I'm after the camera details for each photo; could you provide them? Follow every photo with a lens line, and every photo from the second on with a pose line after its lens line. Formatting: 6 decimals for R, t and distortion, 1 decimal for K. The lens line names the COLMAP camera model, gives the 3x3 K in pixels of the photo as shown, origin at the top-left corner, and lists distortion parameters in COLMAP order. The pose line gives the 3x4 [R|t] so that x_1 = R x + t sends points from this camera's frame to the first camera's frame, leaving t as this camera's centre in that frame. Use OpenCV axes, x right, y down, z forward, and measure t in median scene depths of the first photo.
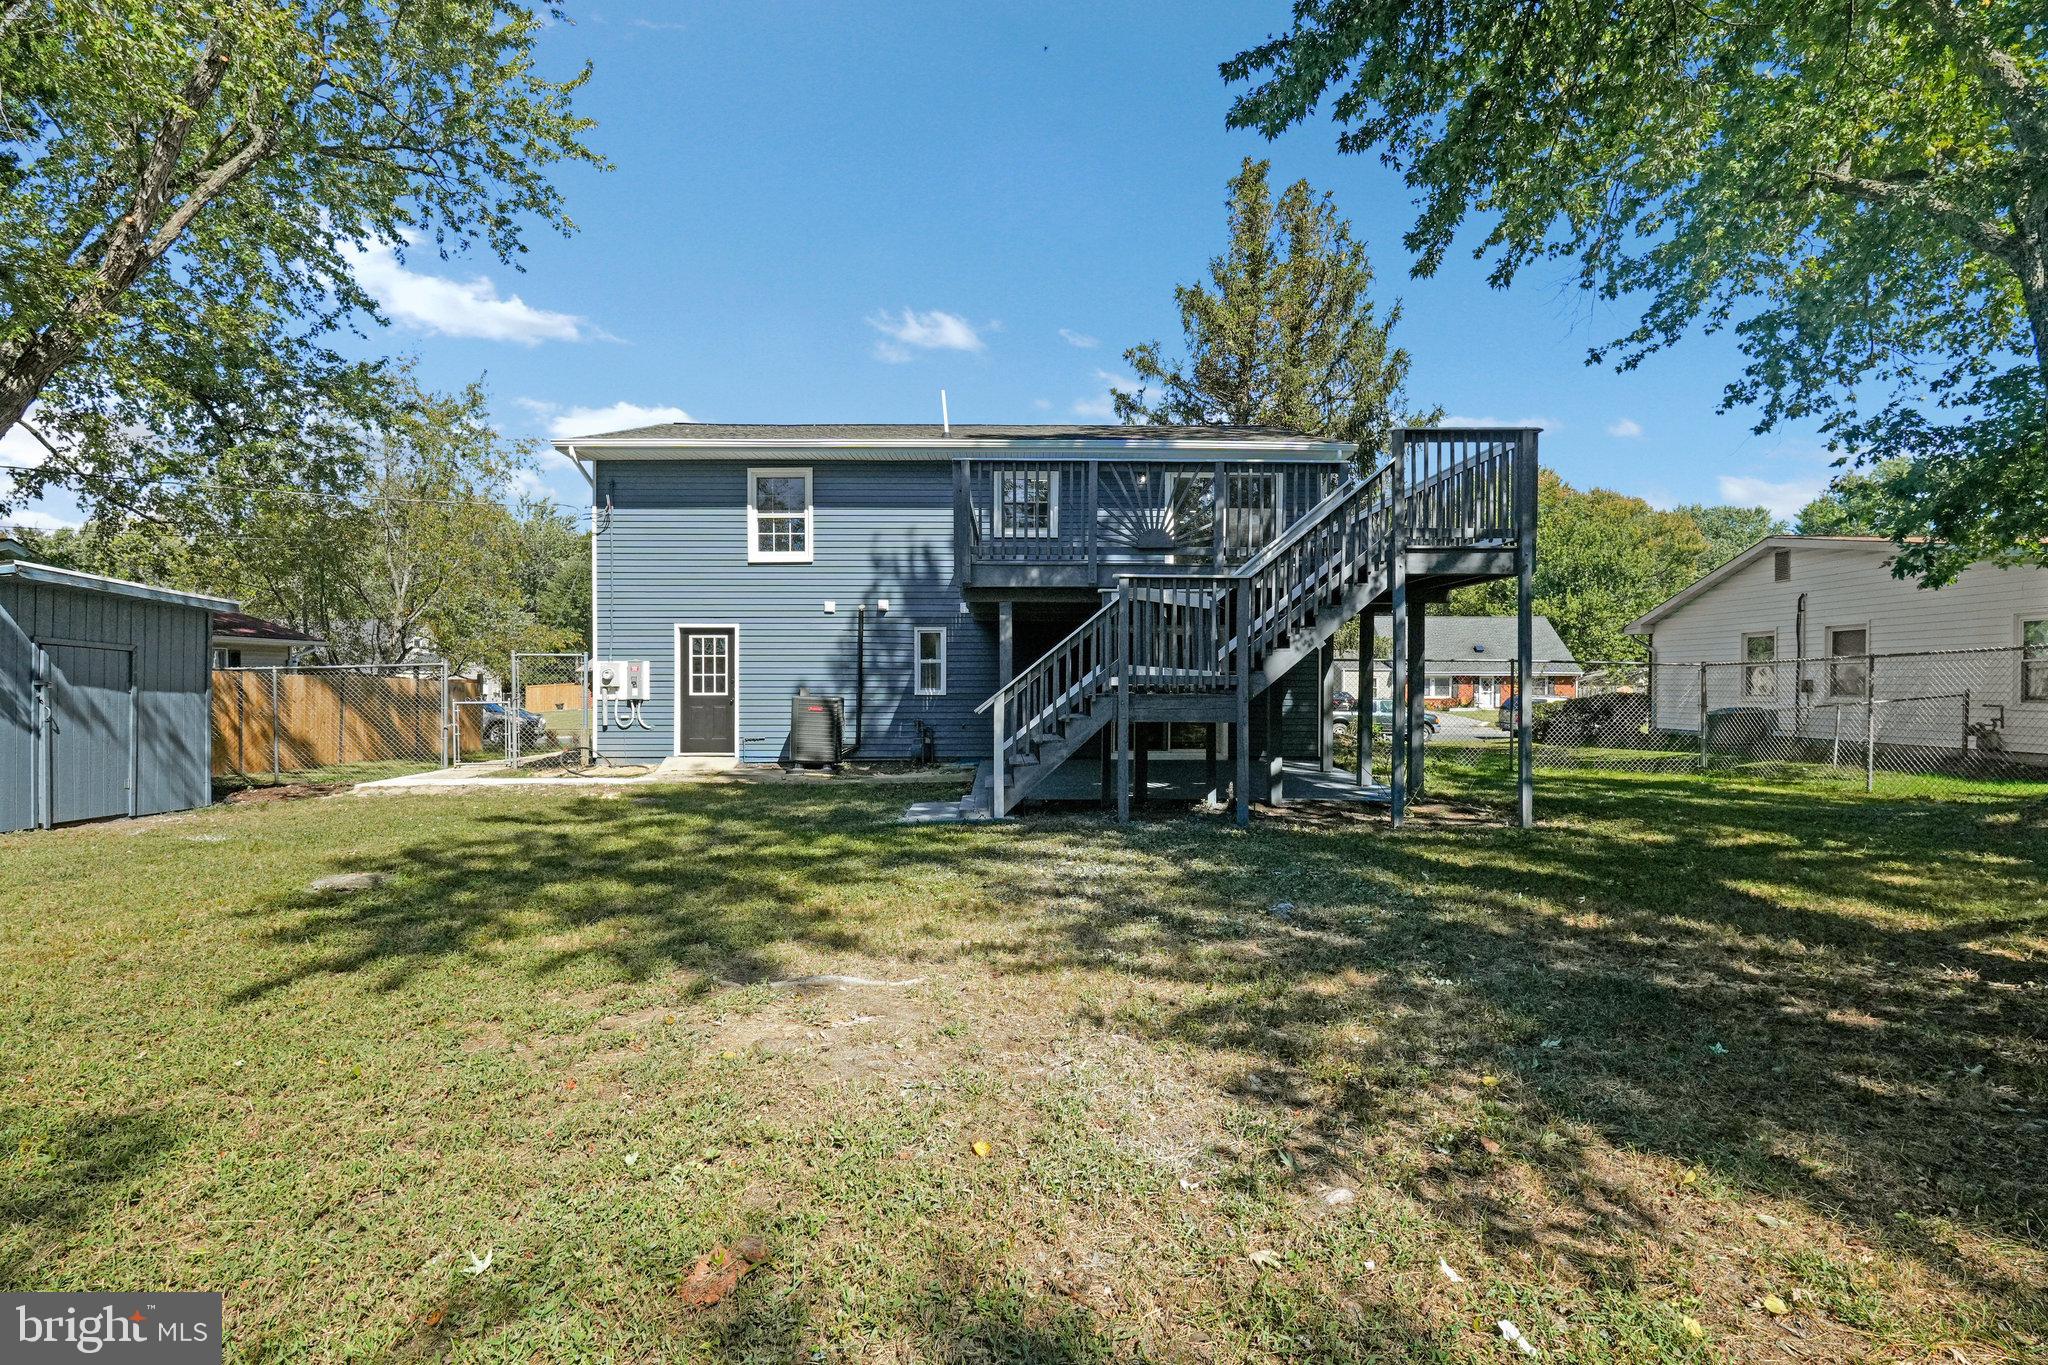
lens RADIAL K [[938.8, 0, 1024.0], [0, 938.8, 682.5], [0, 0, 1]] dist [0.001569, 0.000196]
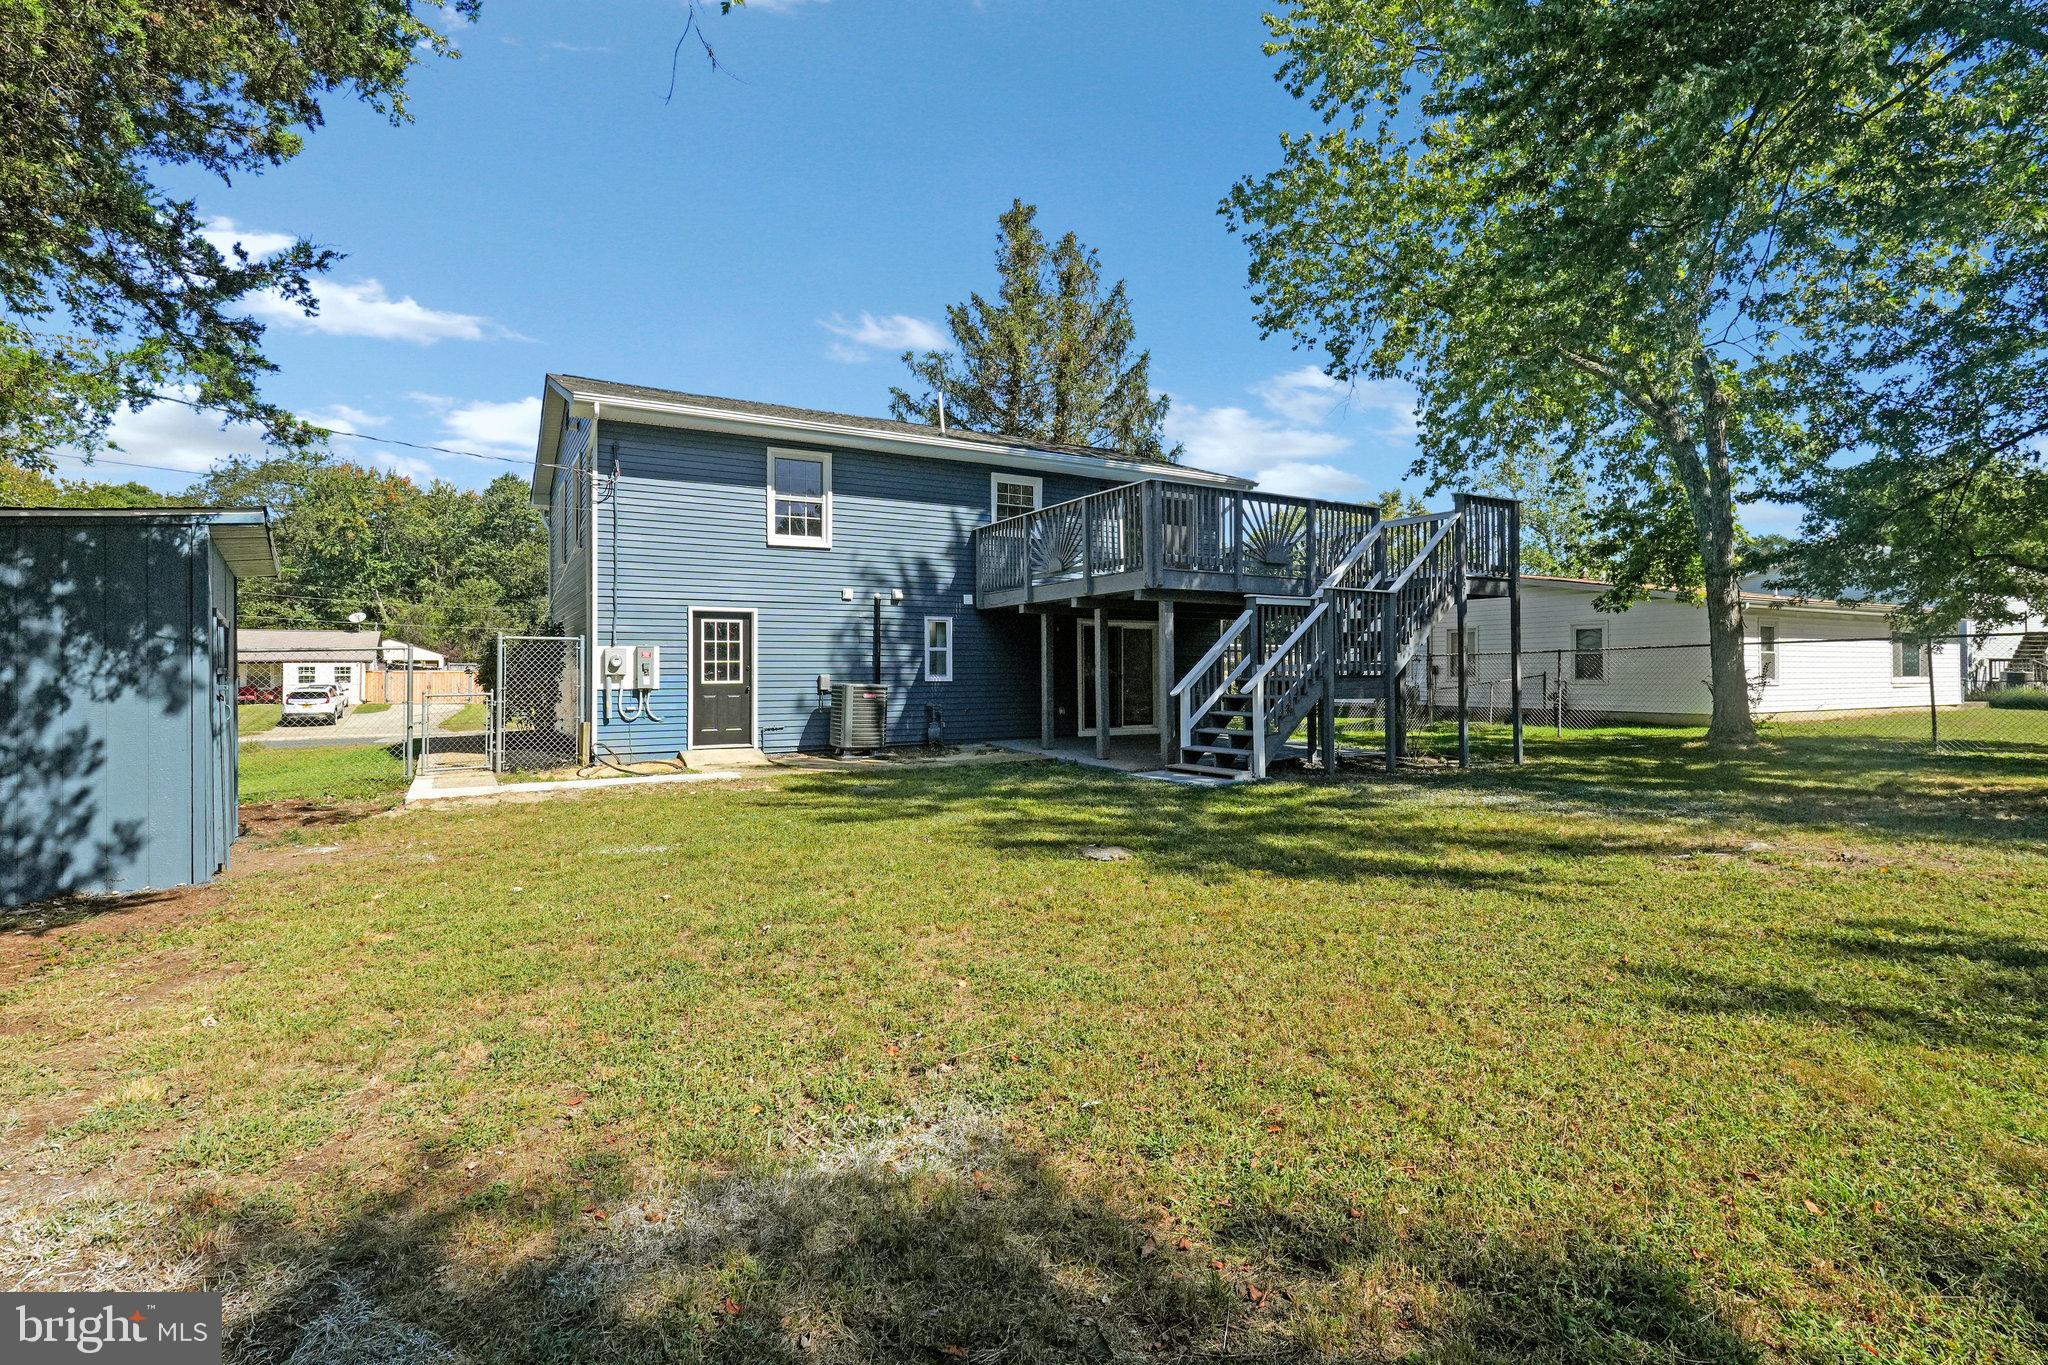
lens RADIAL K [[938.8, 0, 1024.0], [0, 938.8, 682.5], [0, 0, 1]] dist [0.001569, 0.000196]
pose [[0.874467, -0.009243, 0.484996, -0.529703], [0.003936, 0.999921, 0.011958, 0.002628], [-0.485068, -0.008548, 0.874435, 0.030364]]
